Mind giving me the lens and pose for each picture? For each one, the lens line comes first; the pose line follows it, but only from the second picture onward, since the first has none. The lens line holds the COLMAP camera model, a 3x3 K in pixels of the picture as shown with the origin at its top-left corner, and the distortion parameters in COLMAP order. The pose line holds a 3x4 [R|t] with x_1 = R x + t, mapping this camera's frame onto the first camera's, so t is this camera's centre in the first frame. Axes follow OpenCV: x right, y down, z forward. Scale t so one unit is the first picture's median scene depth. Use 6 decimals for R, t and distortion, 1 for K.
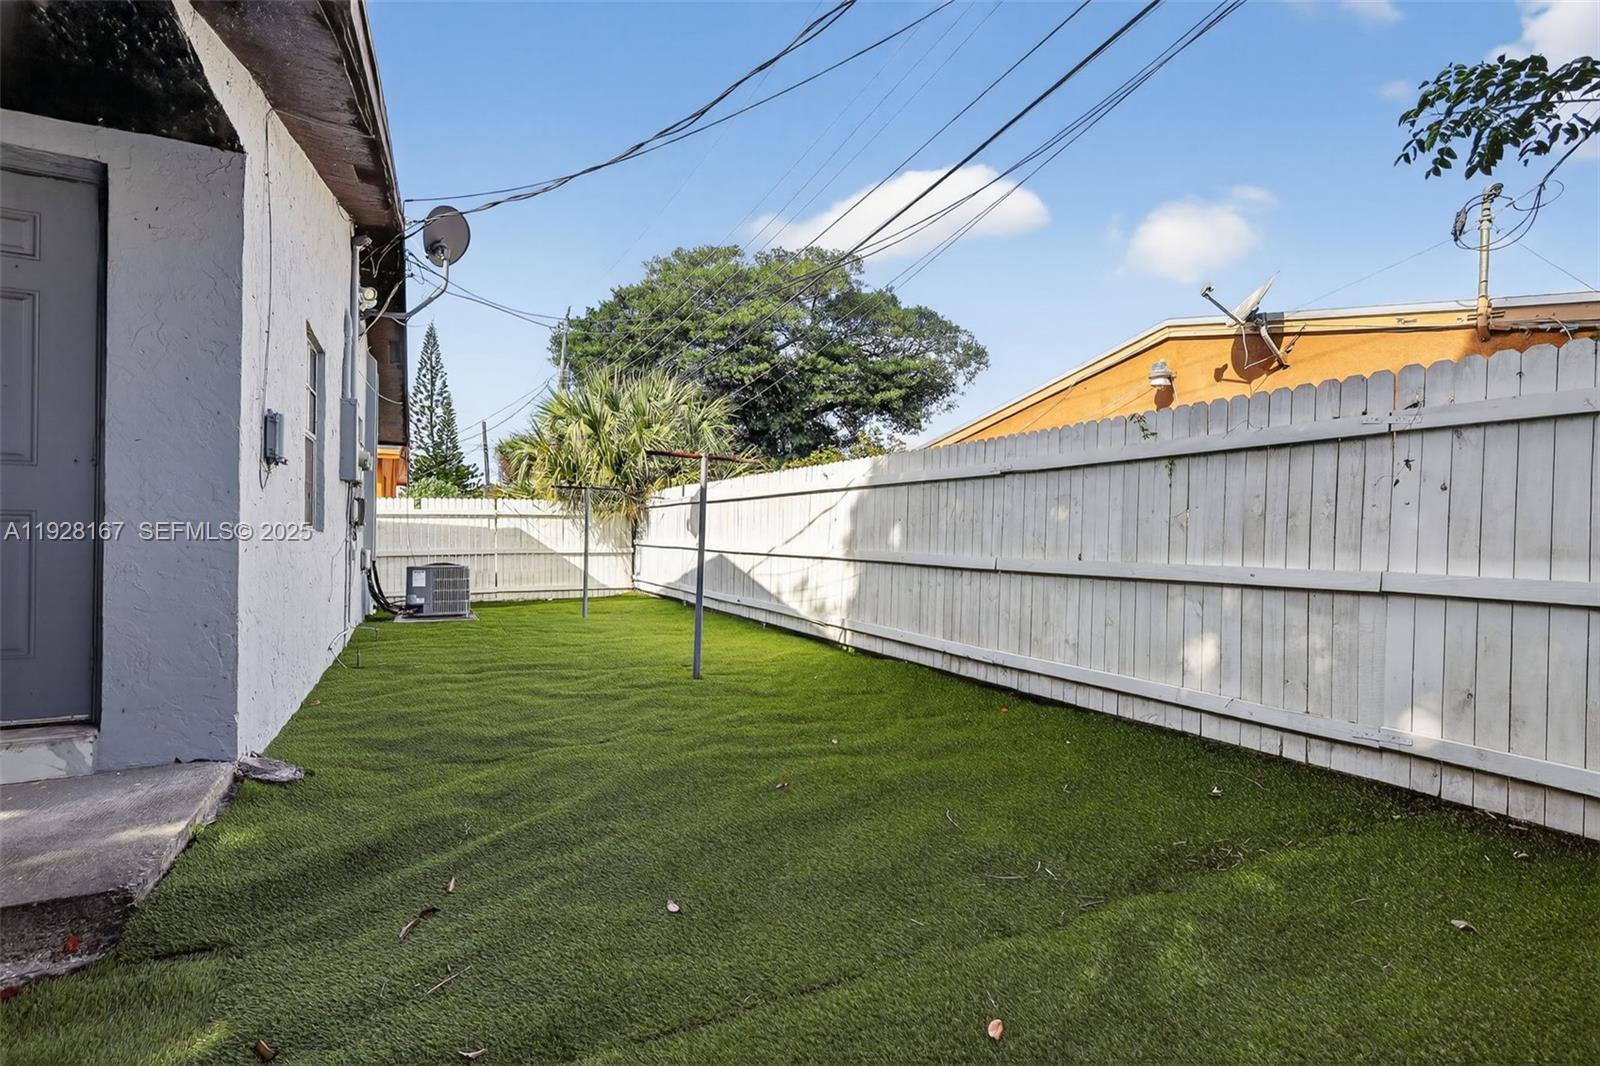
lens RADIAL K [[739.9, 0, 796.6], [0, 739.9, 536.1], [0, 0, 1]] dist [-0.000941, 0.000415]
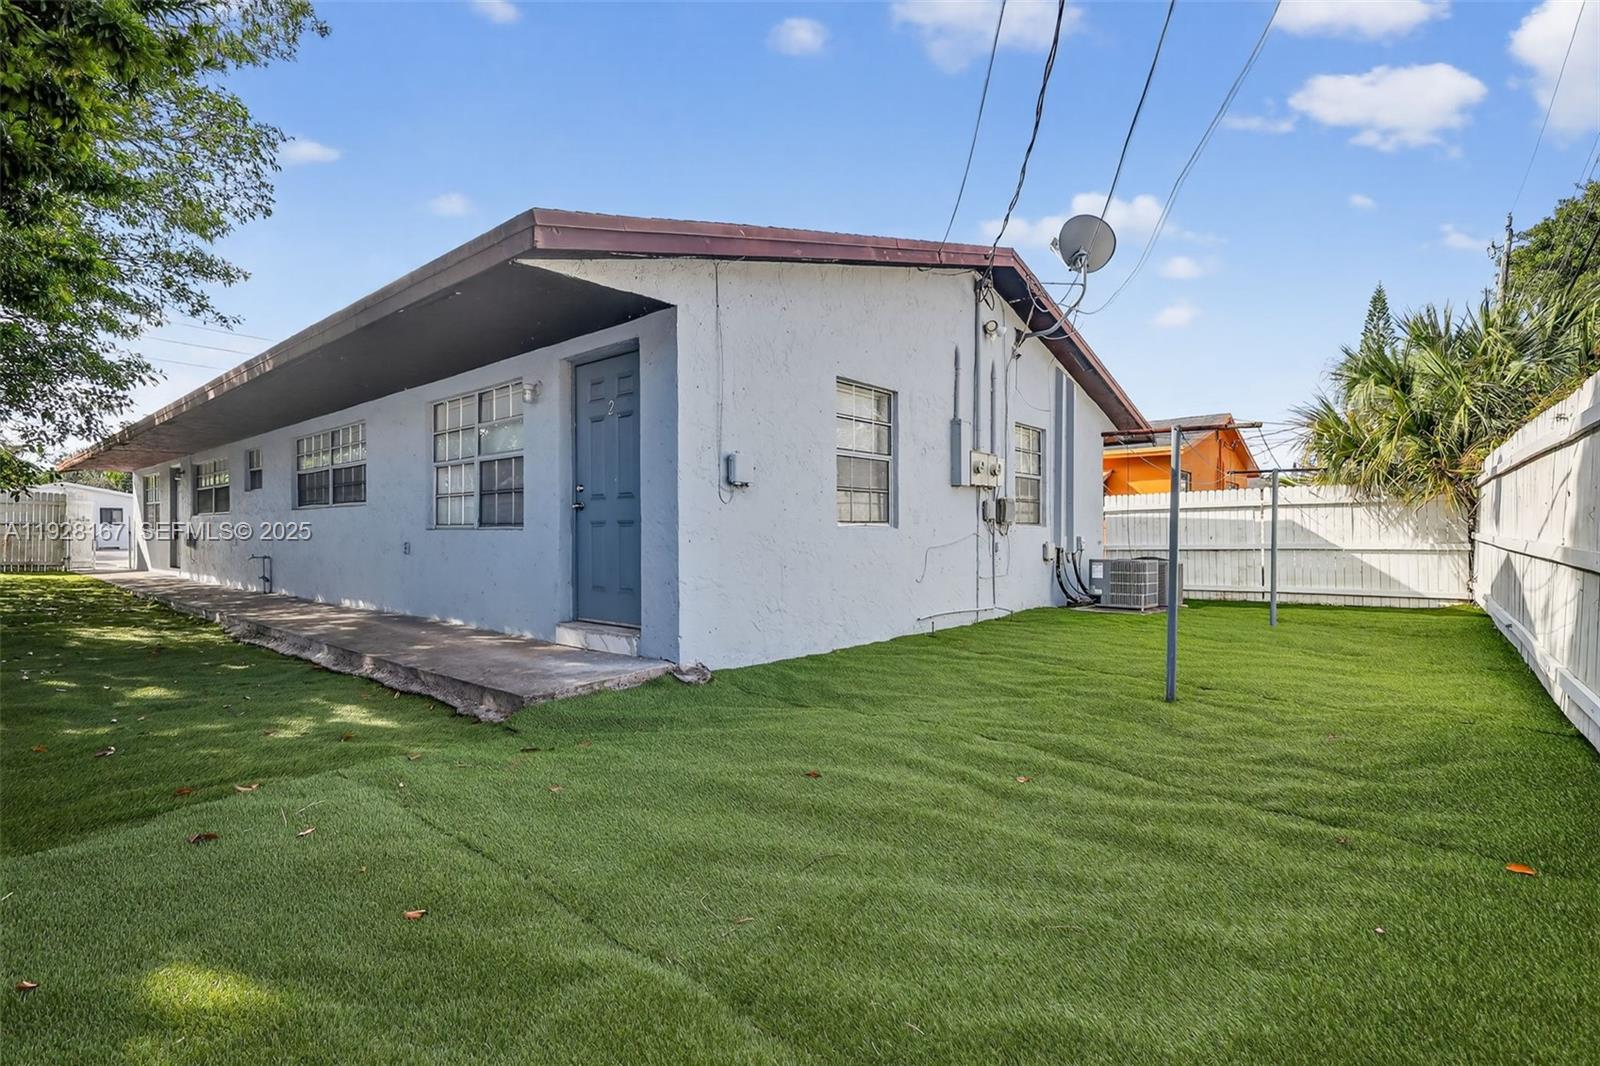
lens RADIAL K [[739.9, 0, 795.9], [0, 739.9, 534.2], [0, 0, 1]] dist [-0.000941, 0.000415]
pose [[0.387109, -0.004199, -0.922024, 0.202566], [0.008421, 0.999964, -0.001018, 0.001932], [0.921995, -0.007370, 0.387131, 0.131807]]
